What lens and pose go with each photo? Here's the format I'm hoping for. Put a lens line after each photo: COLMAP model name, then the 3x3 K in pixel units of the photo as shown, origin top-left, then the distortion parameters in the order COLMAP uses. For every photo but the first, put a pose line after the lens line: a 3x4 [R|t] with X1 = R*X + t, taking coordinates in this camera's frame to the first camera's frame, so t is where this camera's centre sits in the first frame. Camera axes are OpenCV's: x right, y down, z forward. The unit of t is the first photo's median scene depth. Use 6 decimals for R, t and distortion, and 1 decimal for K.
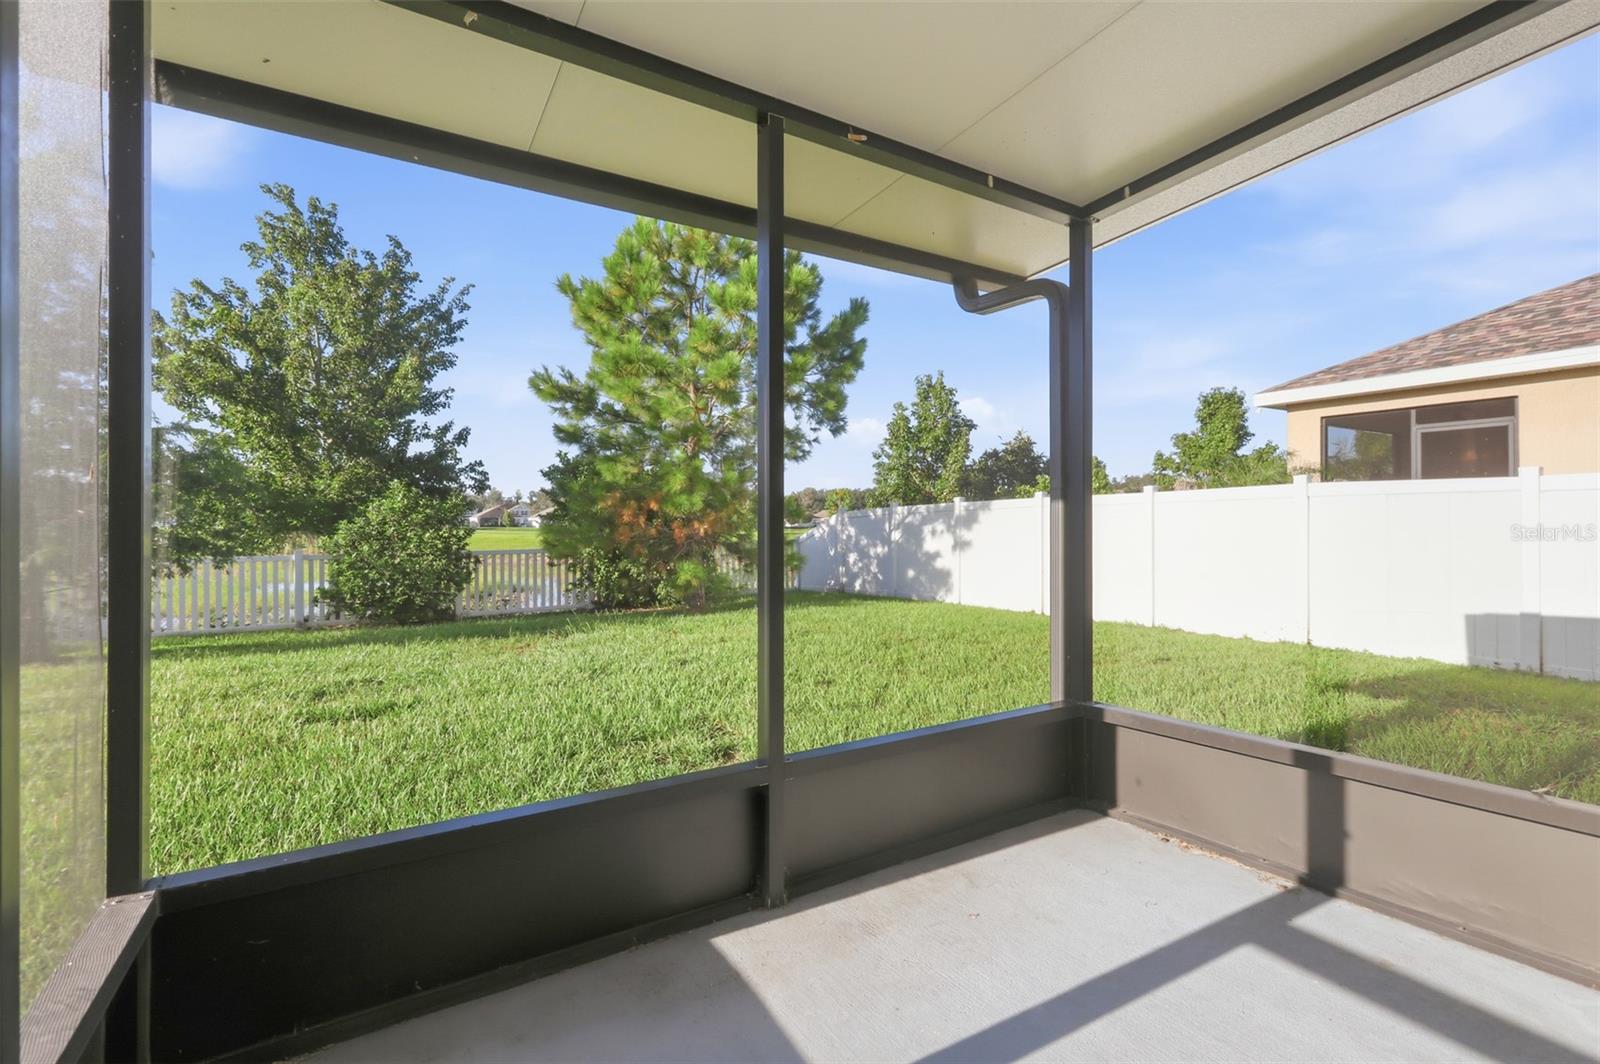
lens RADIAL K [[718.3, 0, 803.8], [0, 718.3, 527.7], [0, 0, 1]] dist [-0.000375, 0.000624]
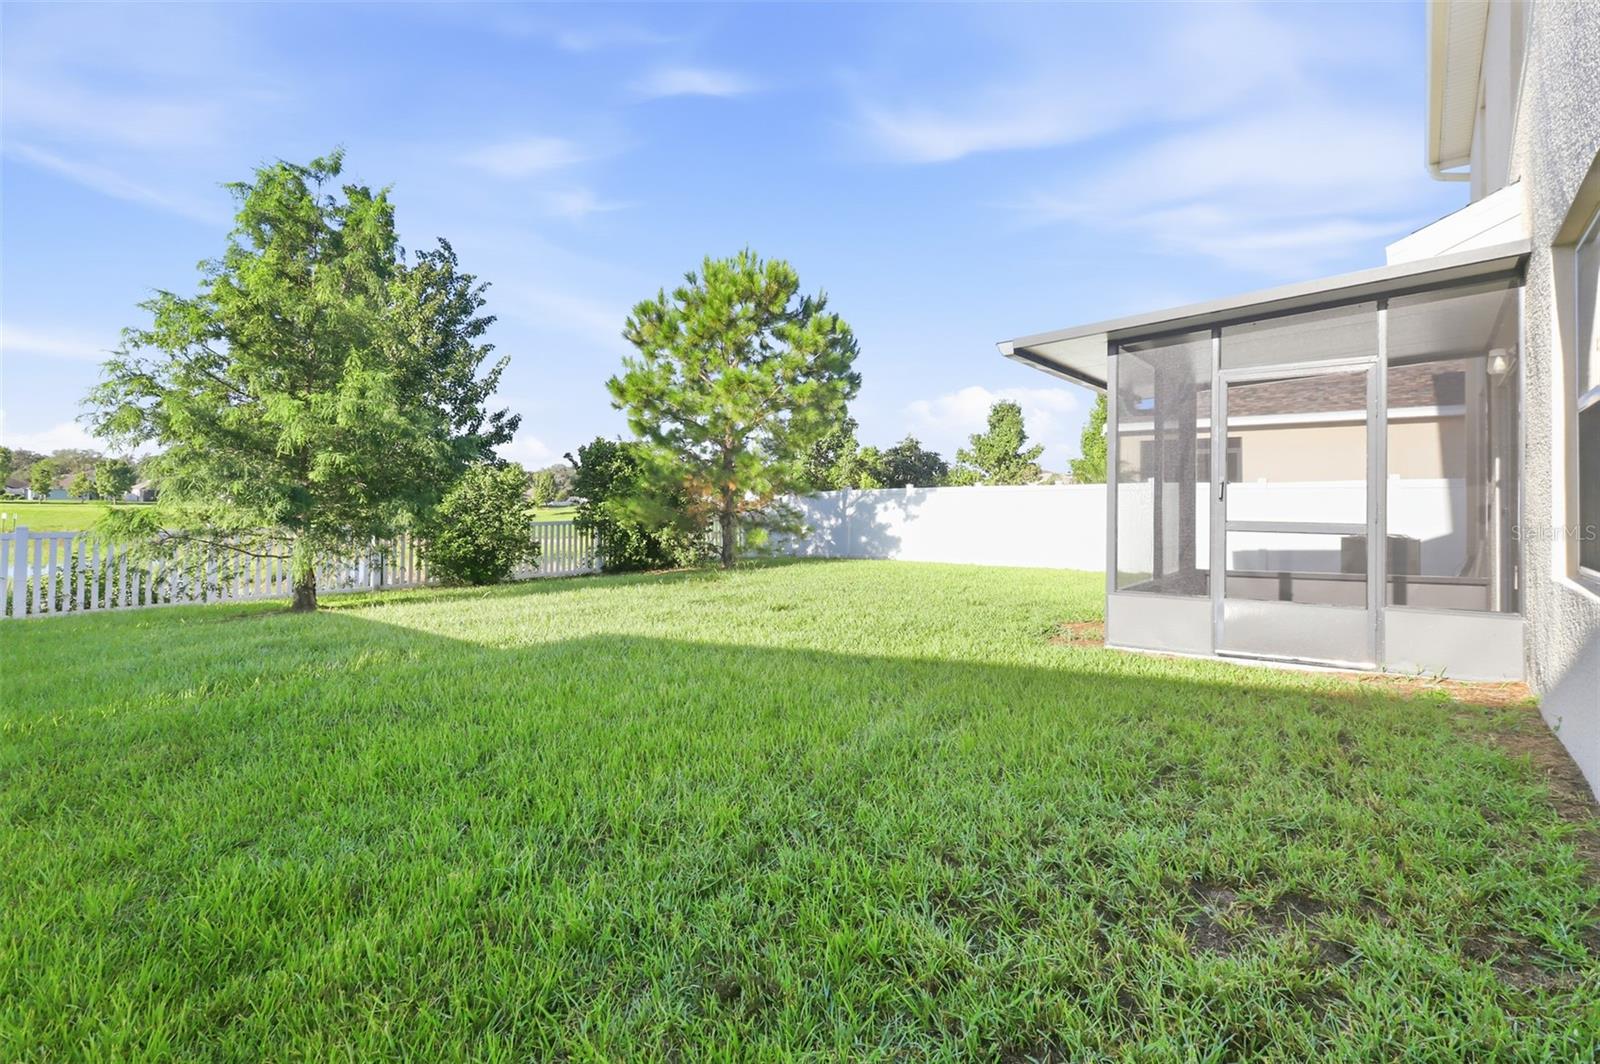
lens RADIAL K [[718.3, 0, 799.2], [0, 718.3, 516.9], [0, 0, 1]] dist [-0.000375, 0.000624]
pose [[0.947155, 0.004605, 0.320743, -0.384876], [-0.008640, 0.999900, 0.011156, 0.007608], [-0.320660, -0.013337, 0.947100, -0.222777]]
